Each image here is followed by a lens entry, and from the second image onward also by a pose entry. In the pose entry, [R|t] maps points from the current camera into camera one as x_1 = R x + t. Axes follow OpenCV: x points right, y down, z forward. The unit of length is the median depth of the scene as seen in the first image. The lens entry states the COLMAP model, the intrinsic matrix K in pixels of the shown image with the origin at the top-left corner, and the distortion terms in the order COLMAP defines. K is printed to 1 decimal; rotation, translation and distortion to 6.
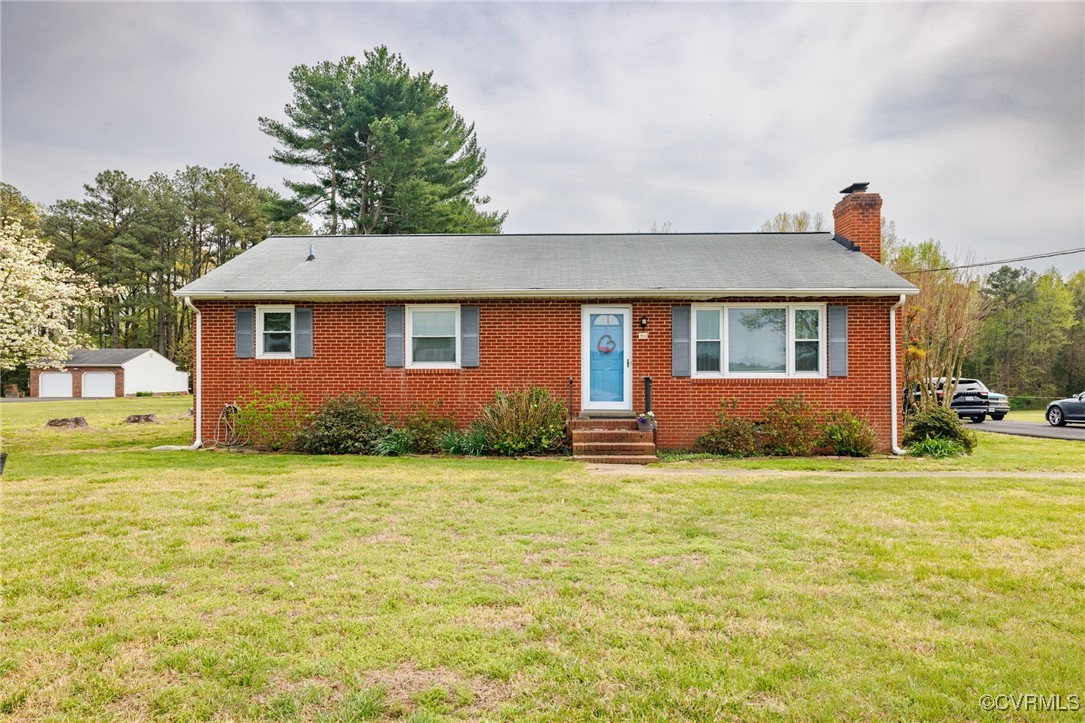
lens RADIAL K [[720.8, 0, 543.6], [0, 720.8, 365.2], [0, 0, 1]] dist [0.021456, -0.001027]
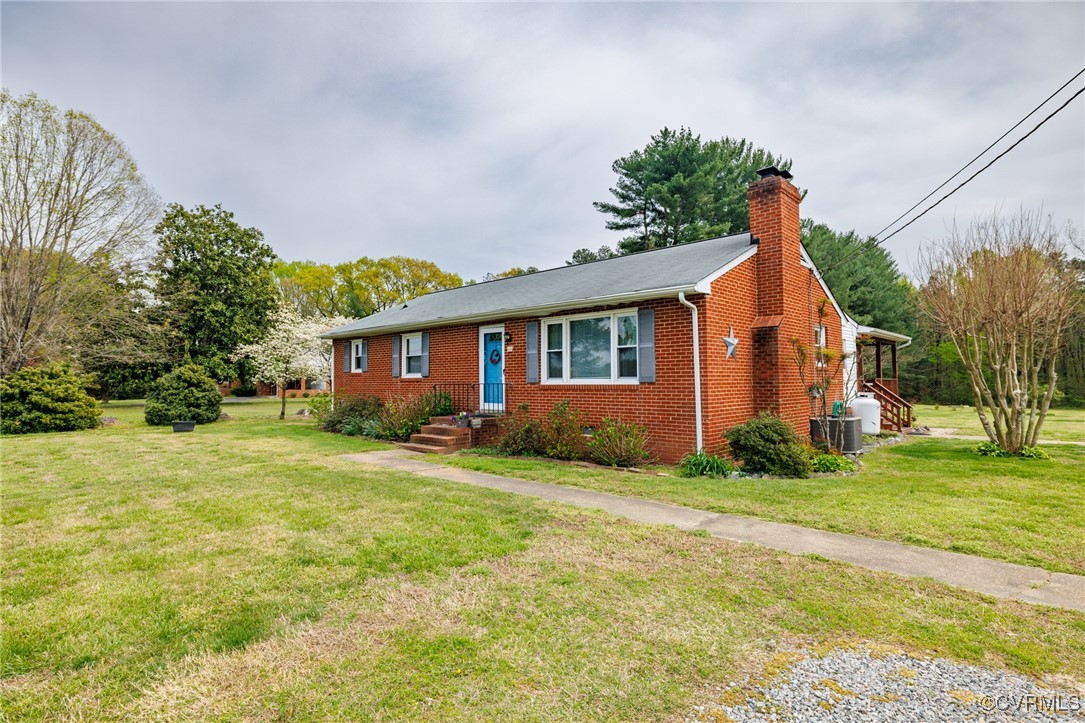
lens RADIAL K [[548.6, 0, 542.5], [0, 548.6, 361.5], [0, 0, 1]] dist [0.011544, 0.000019]
pose [[0.754030, -0.027787, -0.656252, 0.771109], [0.015818, 0.999583, -0.024150, 0.002942], [0.656650, 0.007829, 0.754155, 0.343171]]
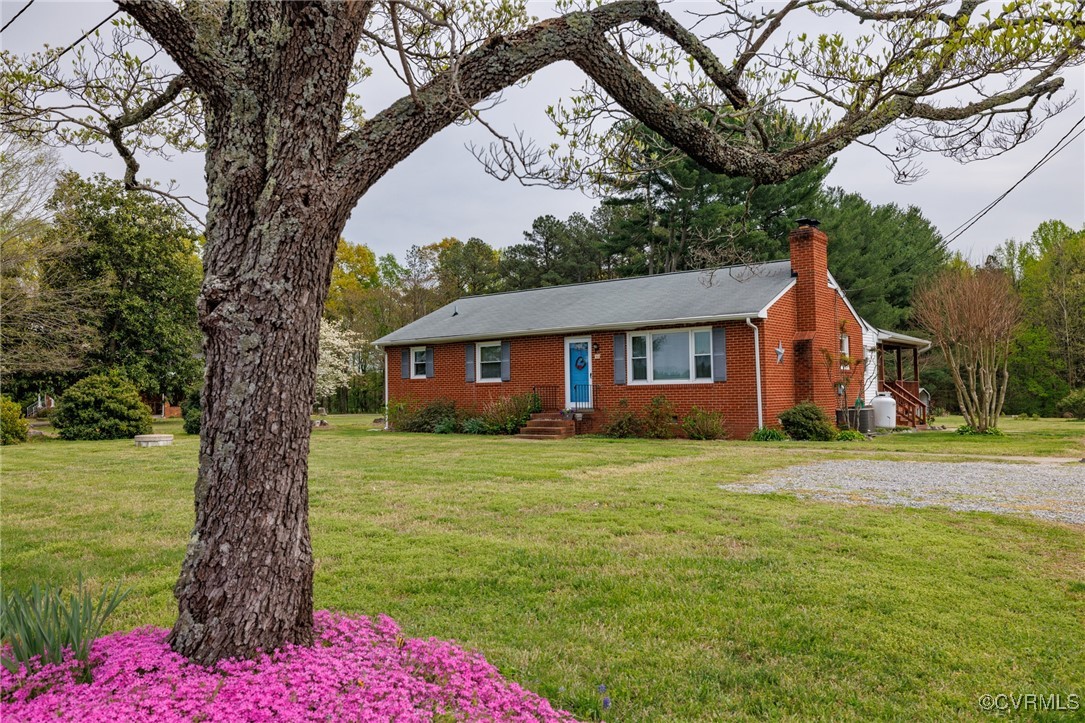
lens RADIAL K [[813.3, 0, 541.0], [0, 813.3, 366.0], [0, 0, 1]] dist [0.003713, 0.000597]
pose [[0.813028, -0.033597, -0.581255, 0.985624], [0.024779, 0.999426, -0.023108, 0.013001], [0.581697, 0.004385, 0.813394, -0.391000]]
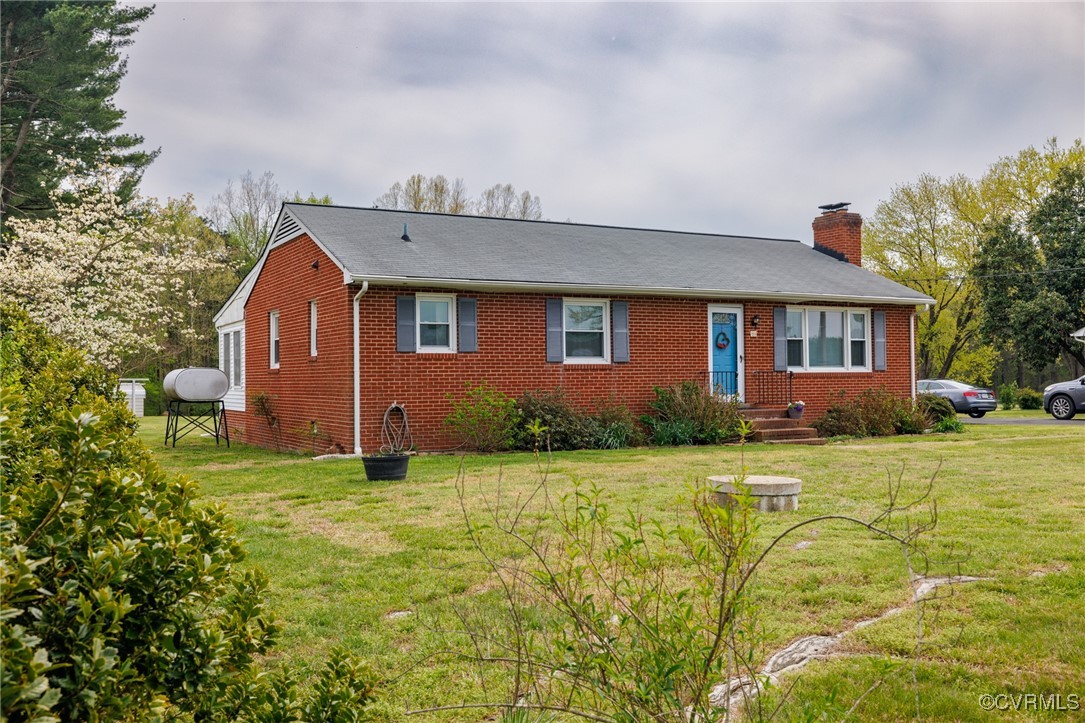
lens RADIAL K [[1017.9, 0, 542.5], [0, 1017.9, 361.5], [0, 0, 1]] dist [0.000596, -0.000272]
pose [[0.857840, 0.001094, 0.513915, -0.916883], [0.003500, 0.999962, -0.007971, 0.012226], [-0.513904, 0.008637, 0.857804, -0.153410]]
